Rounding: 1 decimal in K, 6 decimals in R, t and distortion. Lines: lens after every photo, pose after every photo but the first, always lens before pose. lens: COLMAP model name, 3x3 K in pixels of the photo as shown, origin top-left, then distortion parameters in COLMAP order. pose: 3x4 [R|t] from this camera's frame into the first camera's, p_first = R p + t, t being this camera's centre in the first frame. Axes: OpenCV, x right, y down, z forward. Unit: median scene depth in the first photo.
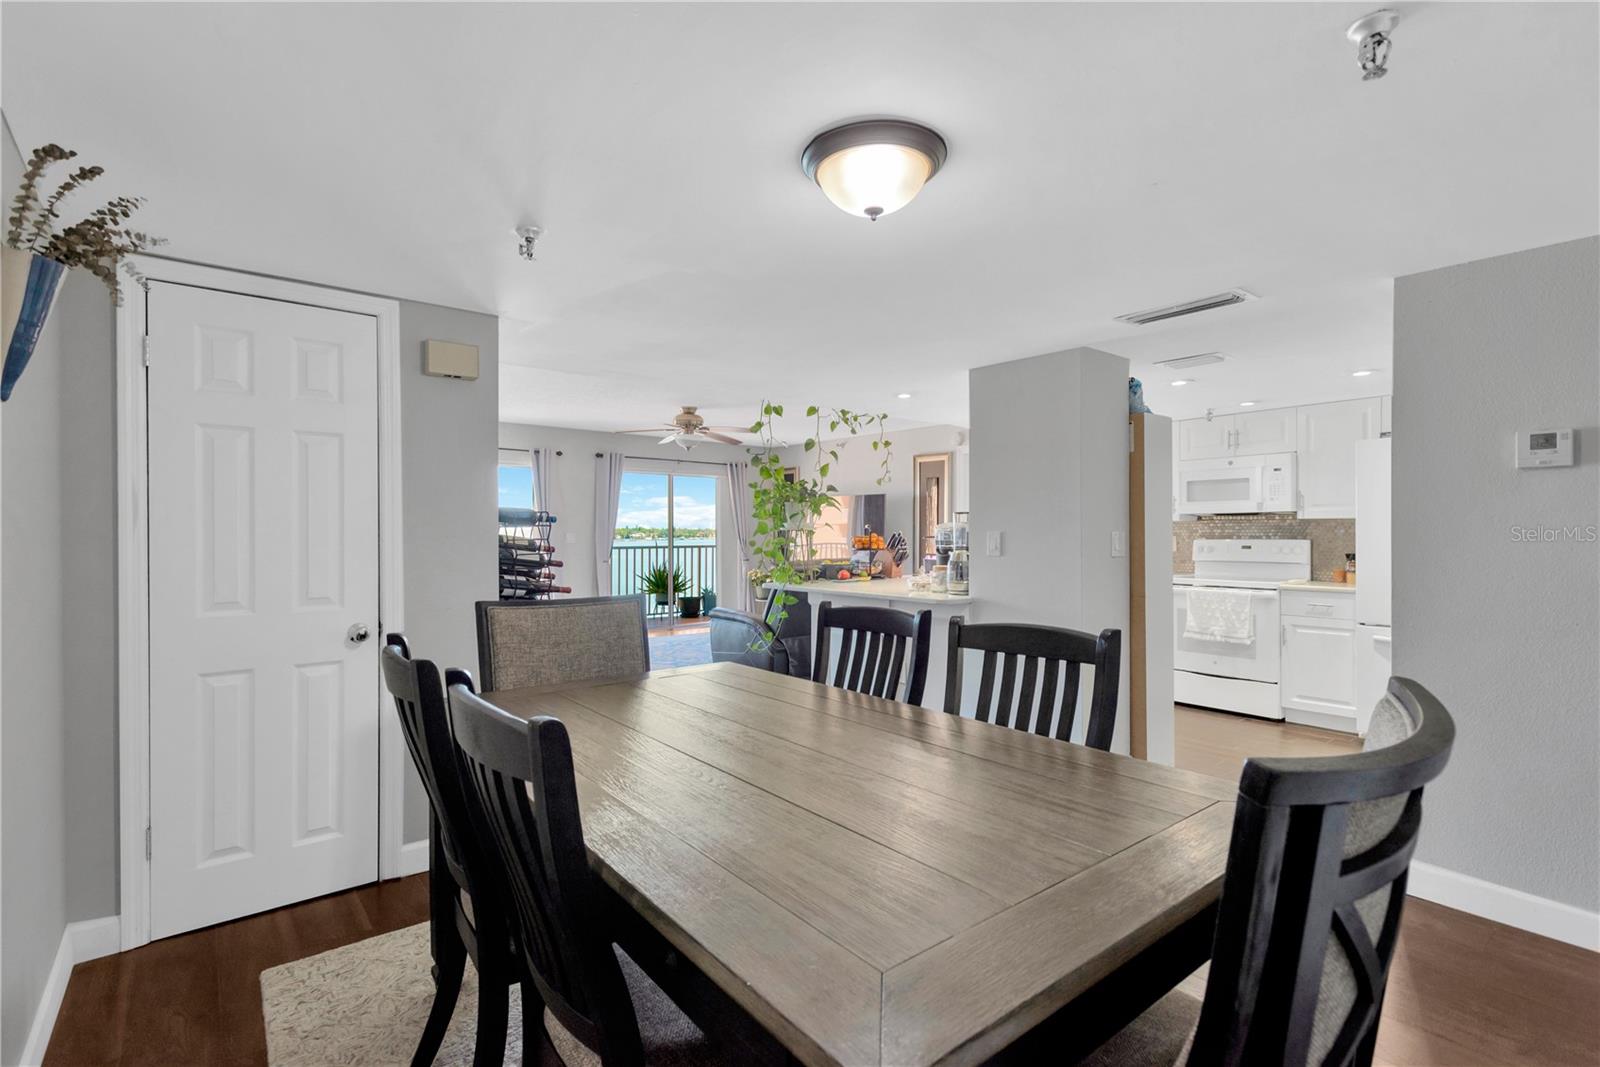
lens RADIAL K [[755.9, 0, 800.0], [0, 755.9, 533.5], [0, 0, 1]] dist [0.021584, -0.000804]
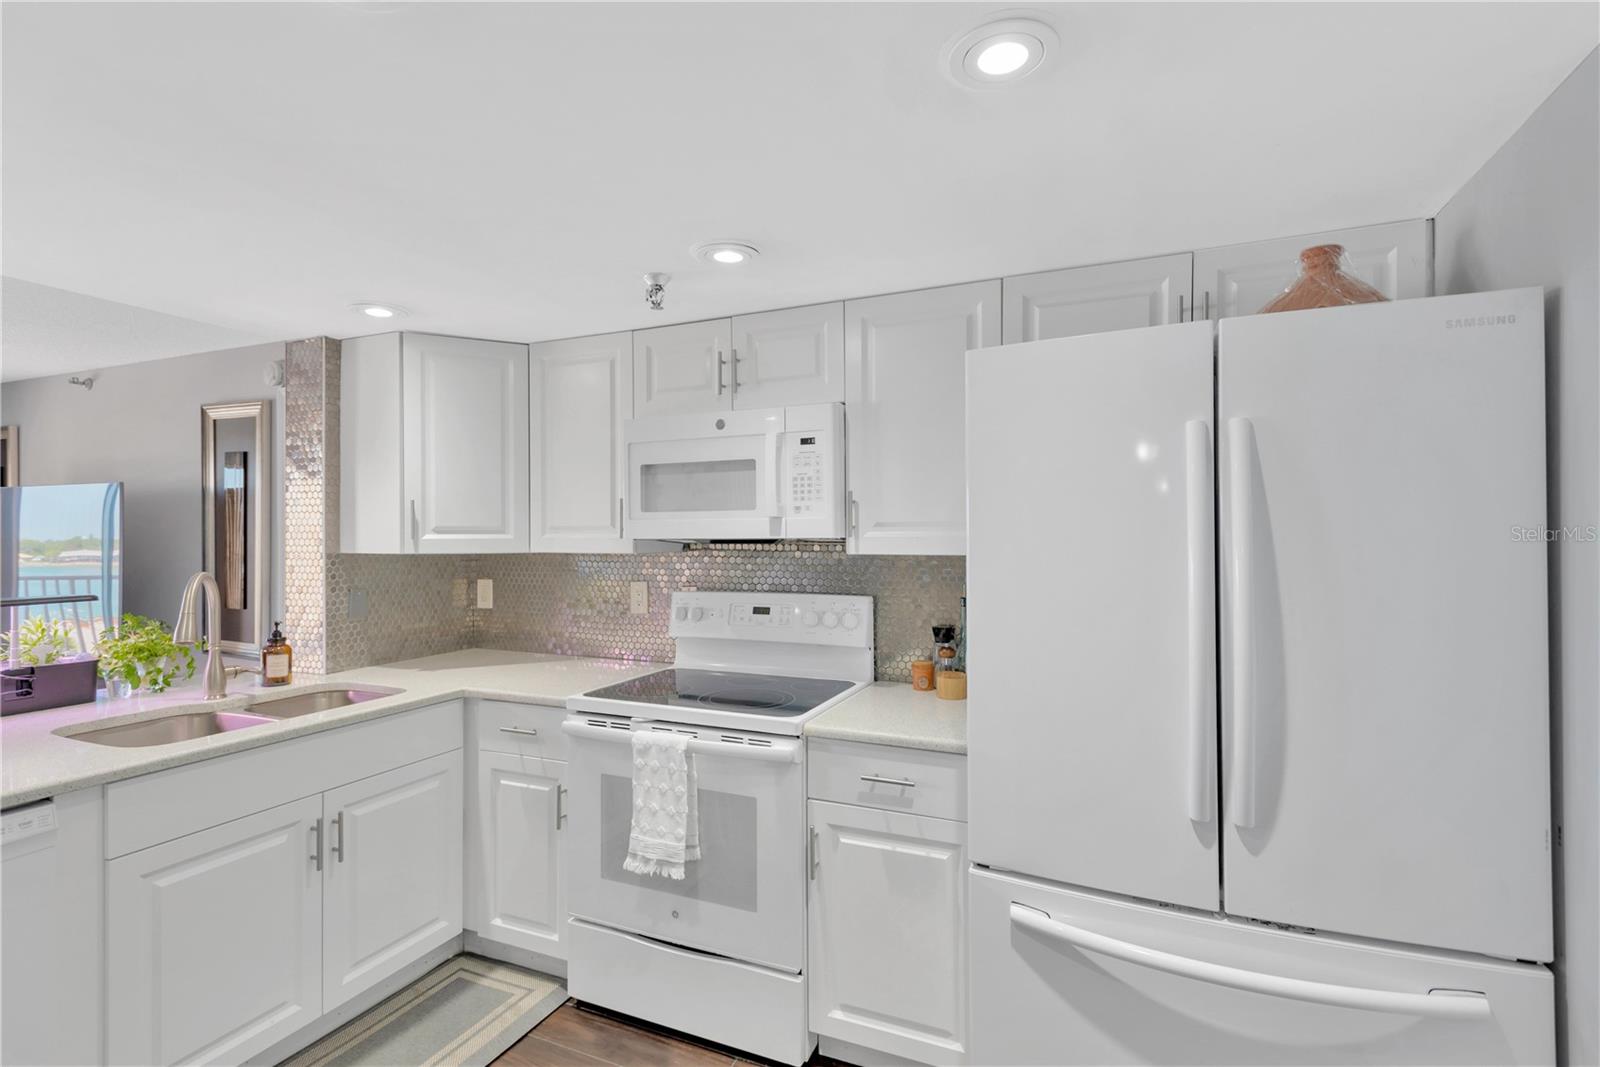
lens RADIAL K [[741.2, 0, 801.1], [0, 741.2, 534.6], [0, 0, 1]] dist [0.021314, -0.009331]
pose [[0.889900, 0.002954, 0.456147, 0.373643], [-0.000214, 0.999982, -0.006058, -0.024440], [-0.456156, 0.005294, 0.889884, 0.543862]]
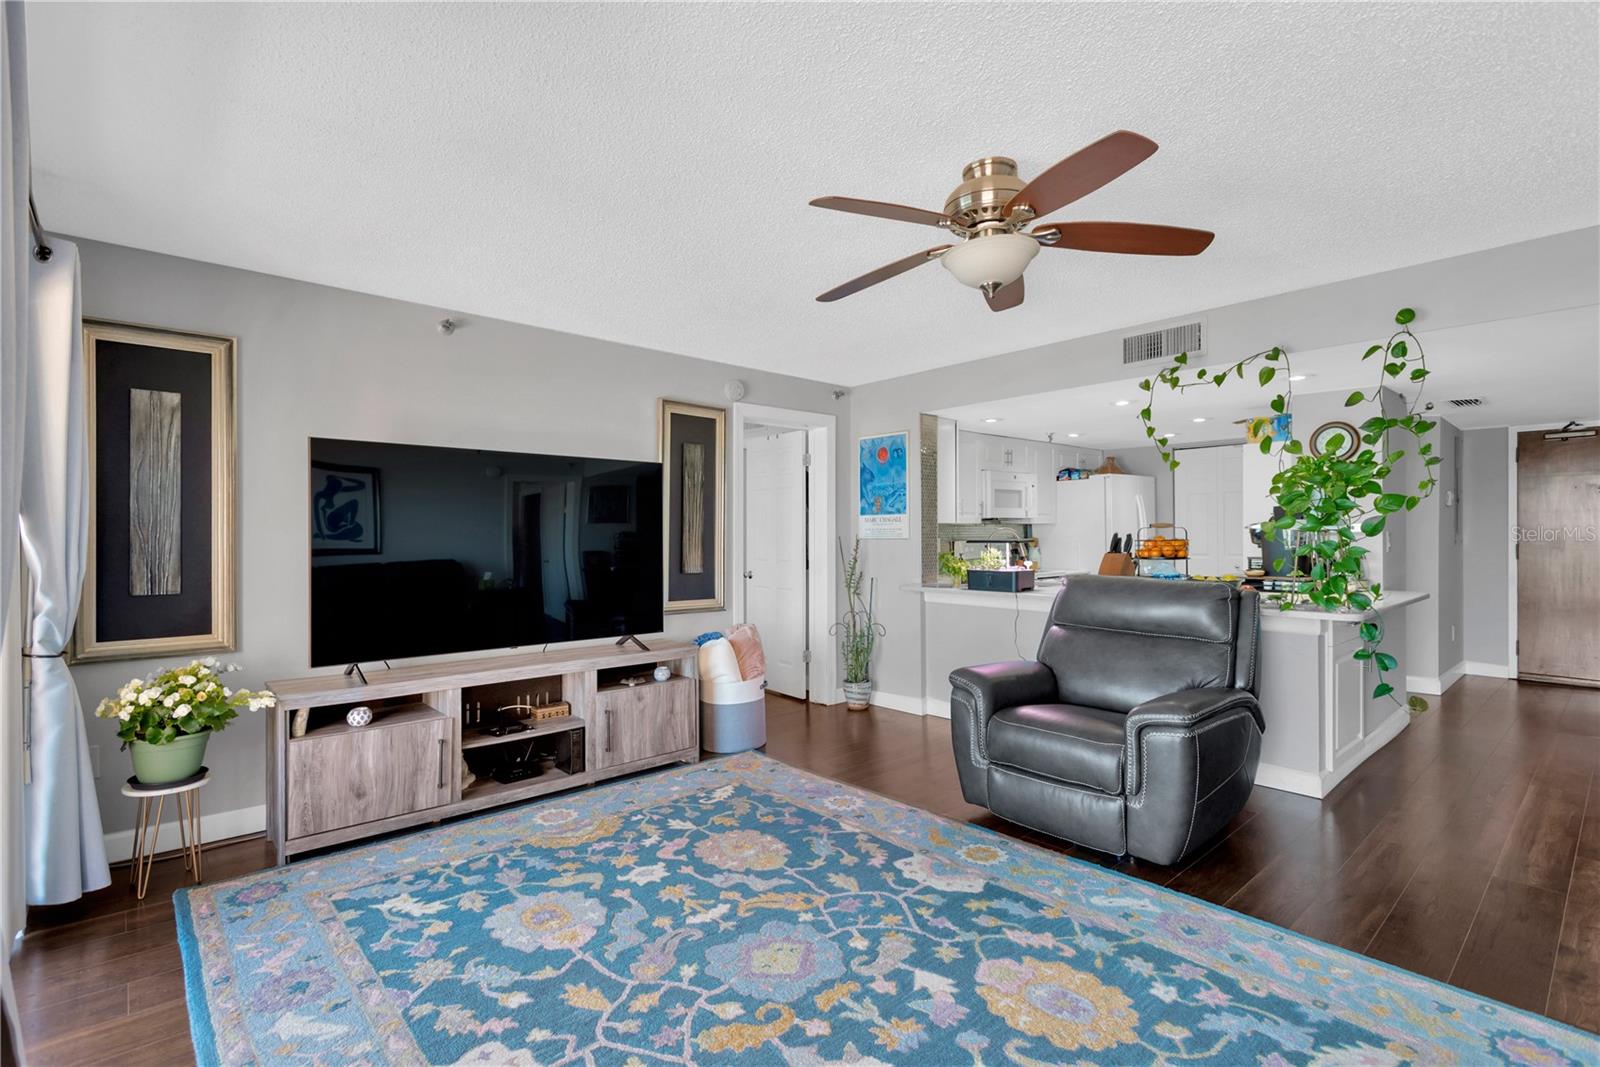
lens RADIAL K [[744.1, 0, 797.5], [0, 744.1, 536.1], [0, 0, 1]] dist [0.010722, -0.001230]
pose [[-0.045141, -0.000785, 0.998980, -0.544682], [0.010927, 0.999939, 0.001279, -0.003584], [-0.998921, 0.010974, -0.045130, 1.265499]]
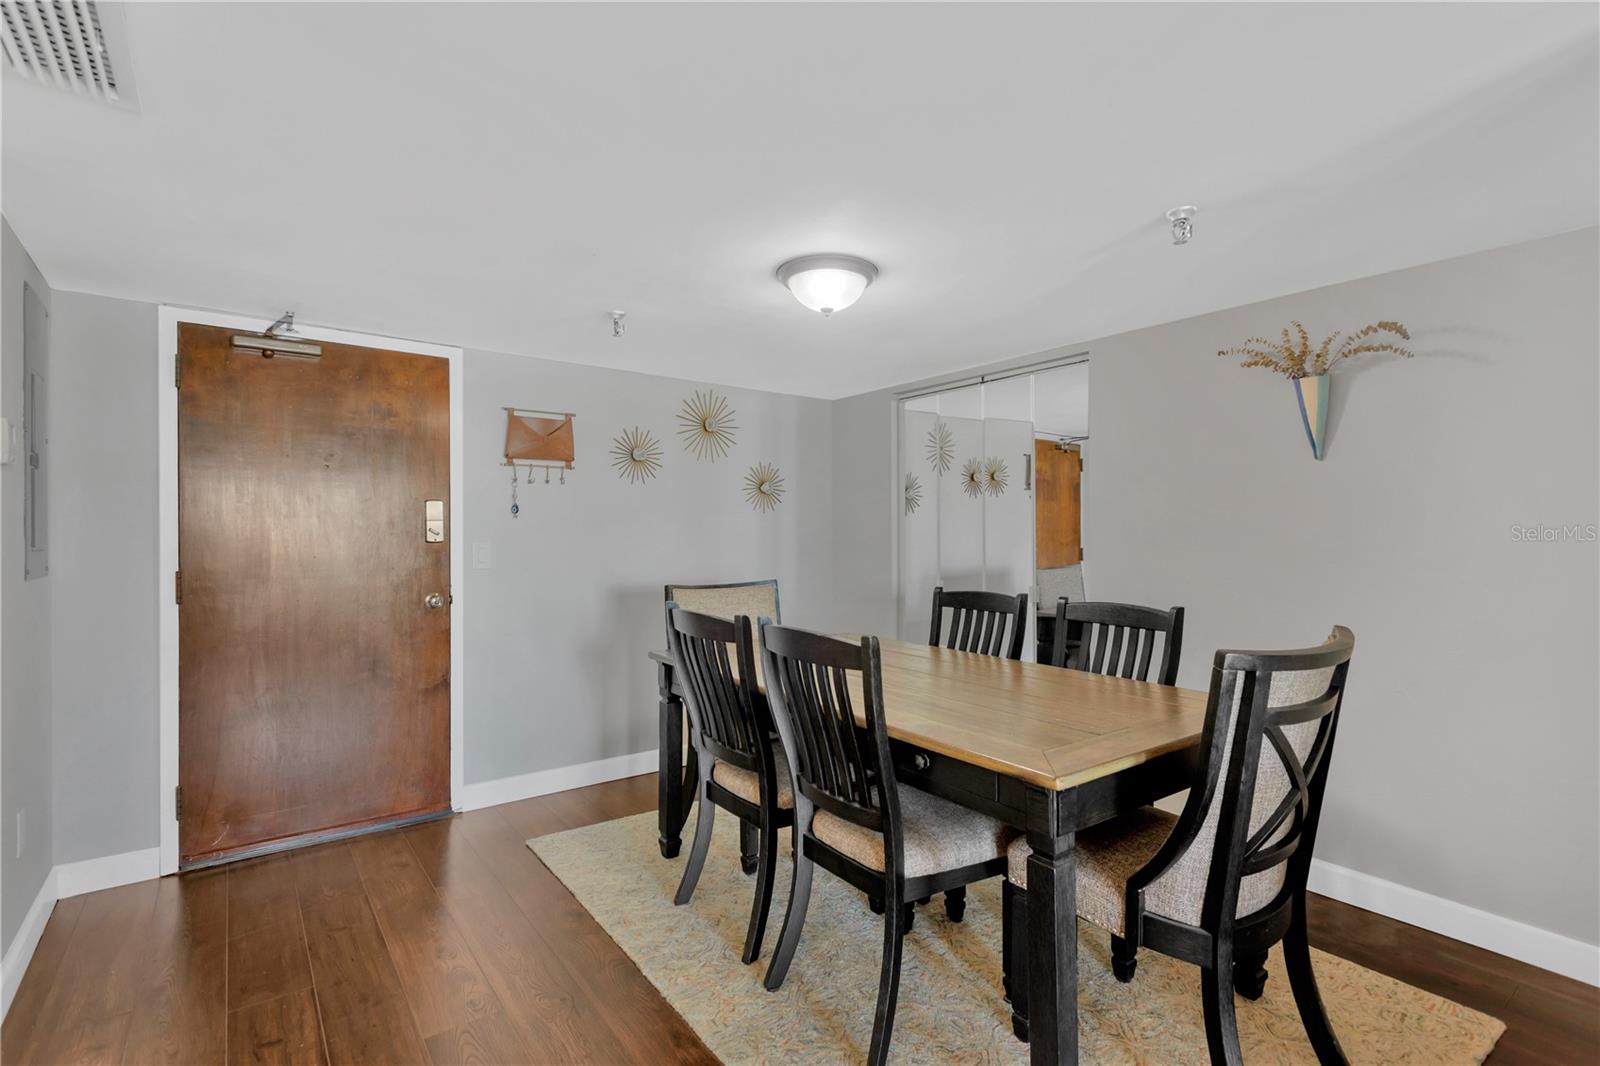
lens RADIAL K [[744.1, 0, 797.5], [0, 744.1, 535.6], [0, 0, 1]] dist [0.010722, -0.001230]
pose [[-0.999540, 0.007748, 0.029313, 0.039357], [0.008017, 0.999927, 0.009082, -0.003456], [-0.029240, 0.009313, -0.999529, 0.688808]]
